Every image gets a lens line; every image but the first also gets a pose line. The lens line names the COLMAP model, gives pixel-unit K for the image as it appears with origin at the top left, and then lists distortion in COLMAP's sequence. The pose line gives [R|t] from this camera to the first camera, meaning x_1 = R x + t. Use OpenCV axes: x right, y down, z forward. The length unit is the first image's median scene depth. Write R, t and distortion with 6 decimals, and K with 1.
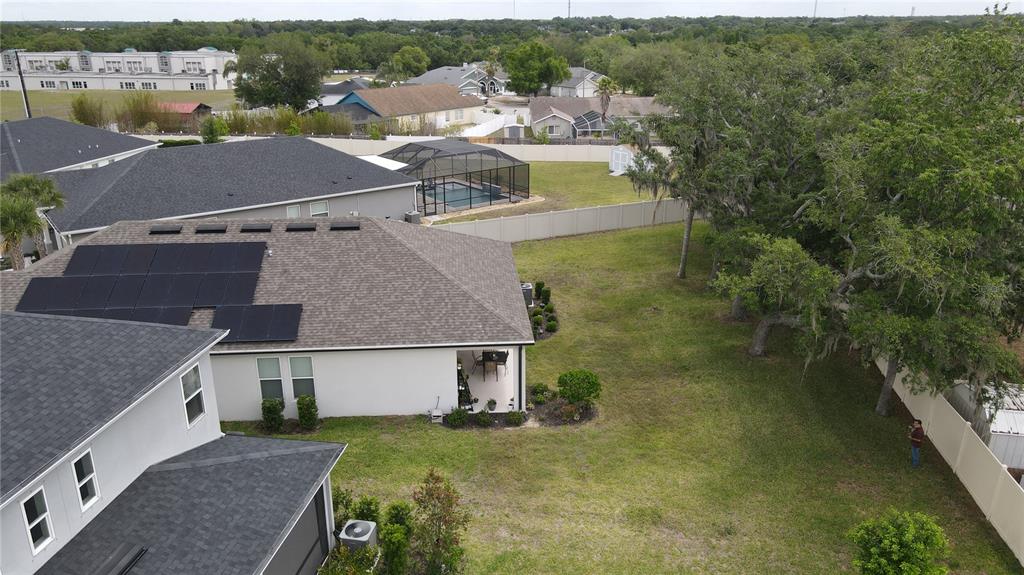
lens RADIAL K [[755.9, 0, 510.6], [0, 755.9, 288.8], [0, 0, 1]] dist [-0.006080, 0.021459]
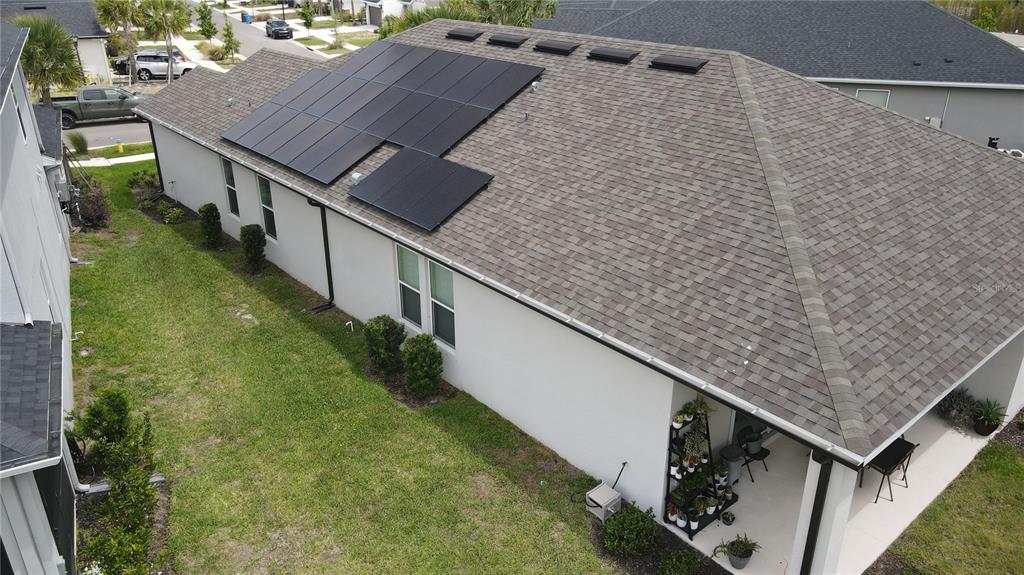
lens RADIAL K [[755.9, 0, 507.2], [0, 755.9, 278.0], [0, 0, 1]] dist [-0.006080, 0.021459]
pose [[0.594243, 0.327449, -0.734610, 0.137735], [-0.268555, 0.941732, 0.202533, -0.021894], [0.758125, 0.076929, 0.647556, 0.648099]]
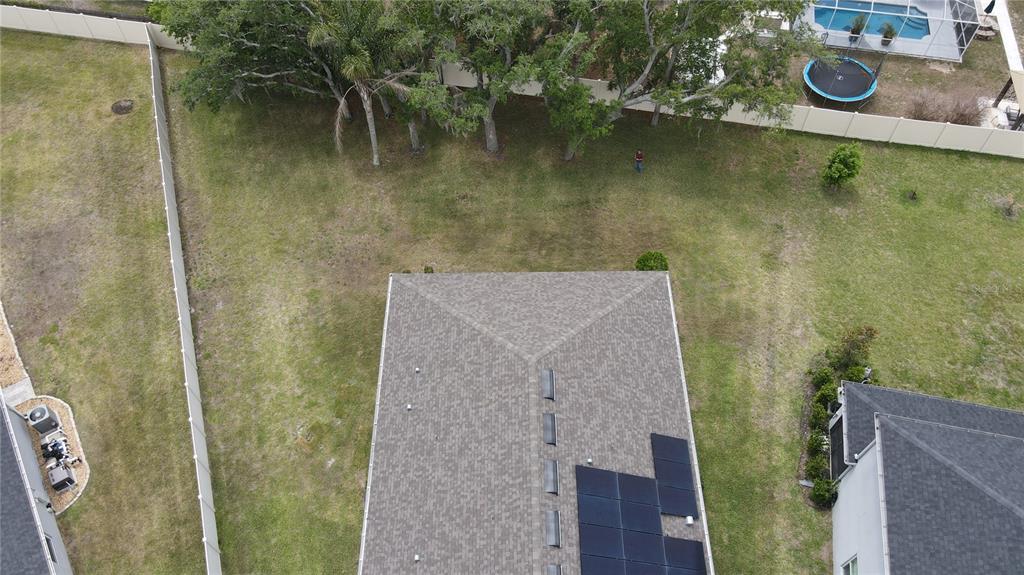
lens RADIAL K [[755.9, 0, 512.2], [0, 755.9, 287.3], [0, 0, 1]] dist [-0.006080, 0.021459]
pose [[0.059072, -0.819905, 0.569444, -0.693859], [0.346257, 0.551854, 0.758659, -0.921465], [-0.936278, 0.152359, 0.316497, 0.791784]]
